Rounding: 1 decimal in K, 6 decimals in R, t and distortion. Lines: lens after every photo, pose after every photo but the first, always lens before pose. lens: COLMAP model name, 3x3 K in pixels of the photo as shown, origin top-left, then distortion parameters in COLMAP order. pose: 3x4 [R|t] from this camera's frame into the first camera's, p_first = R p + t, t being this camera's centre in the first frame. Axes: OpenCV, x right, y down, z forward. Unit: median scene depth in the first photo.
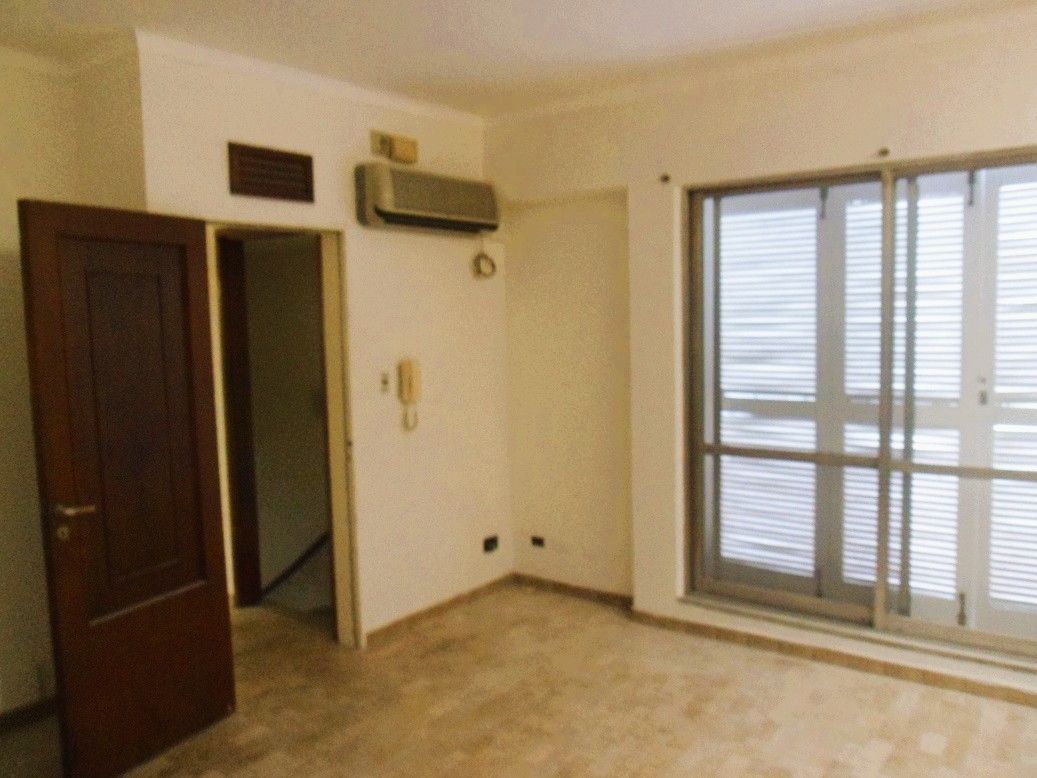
lens RADIAL K [[846.2, 0, 514.8], [0, 846.2, 395.4], [0, 0, 1]] dist [-0.049562, 0.012937]
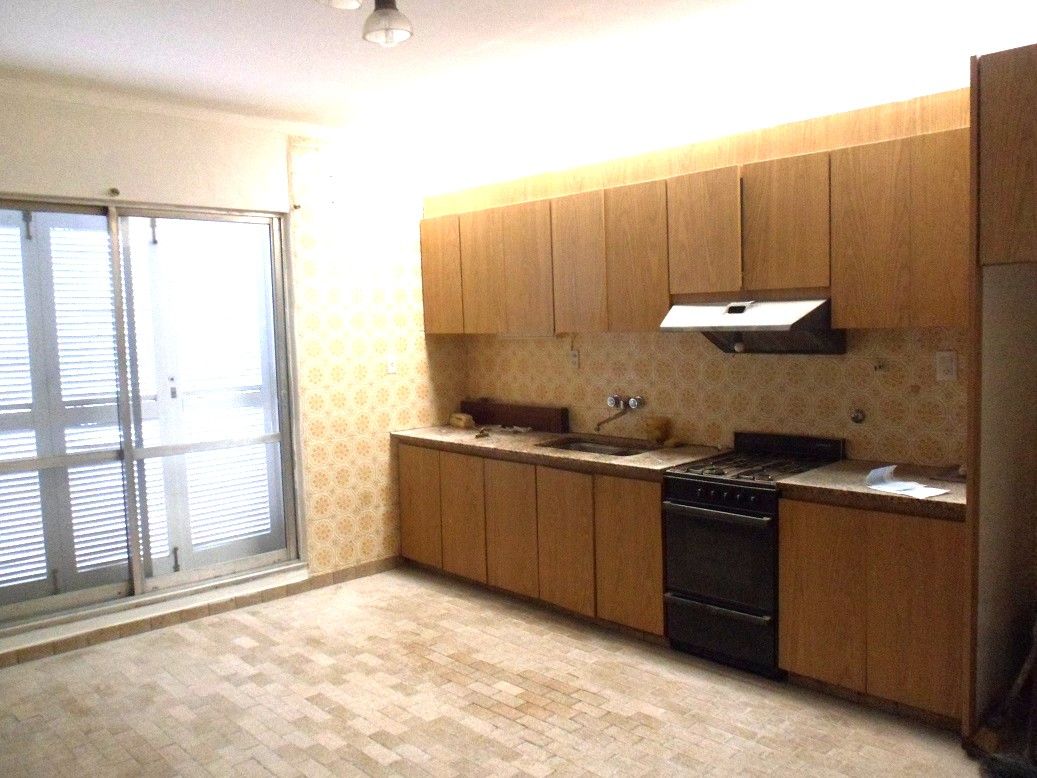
lens RADIAL K [[846.2, 0, 513.6], [0, 846.2, 386.8], [0, 0, 1]] dist [-0.049562, 0.012937]
pose [[0.147812, -0.043694, 0.988050, -0.633608], [0.110511, 0.993497, 0.027402, 0.015671], [-0.982822, 0.105140, 0.151679, 0.271953]]
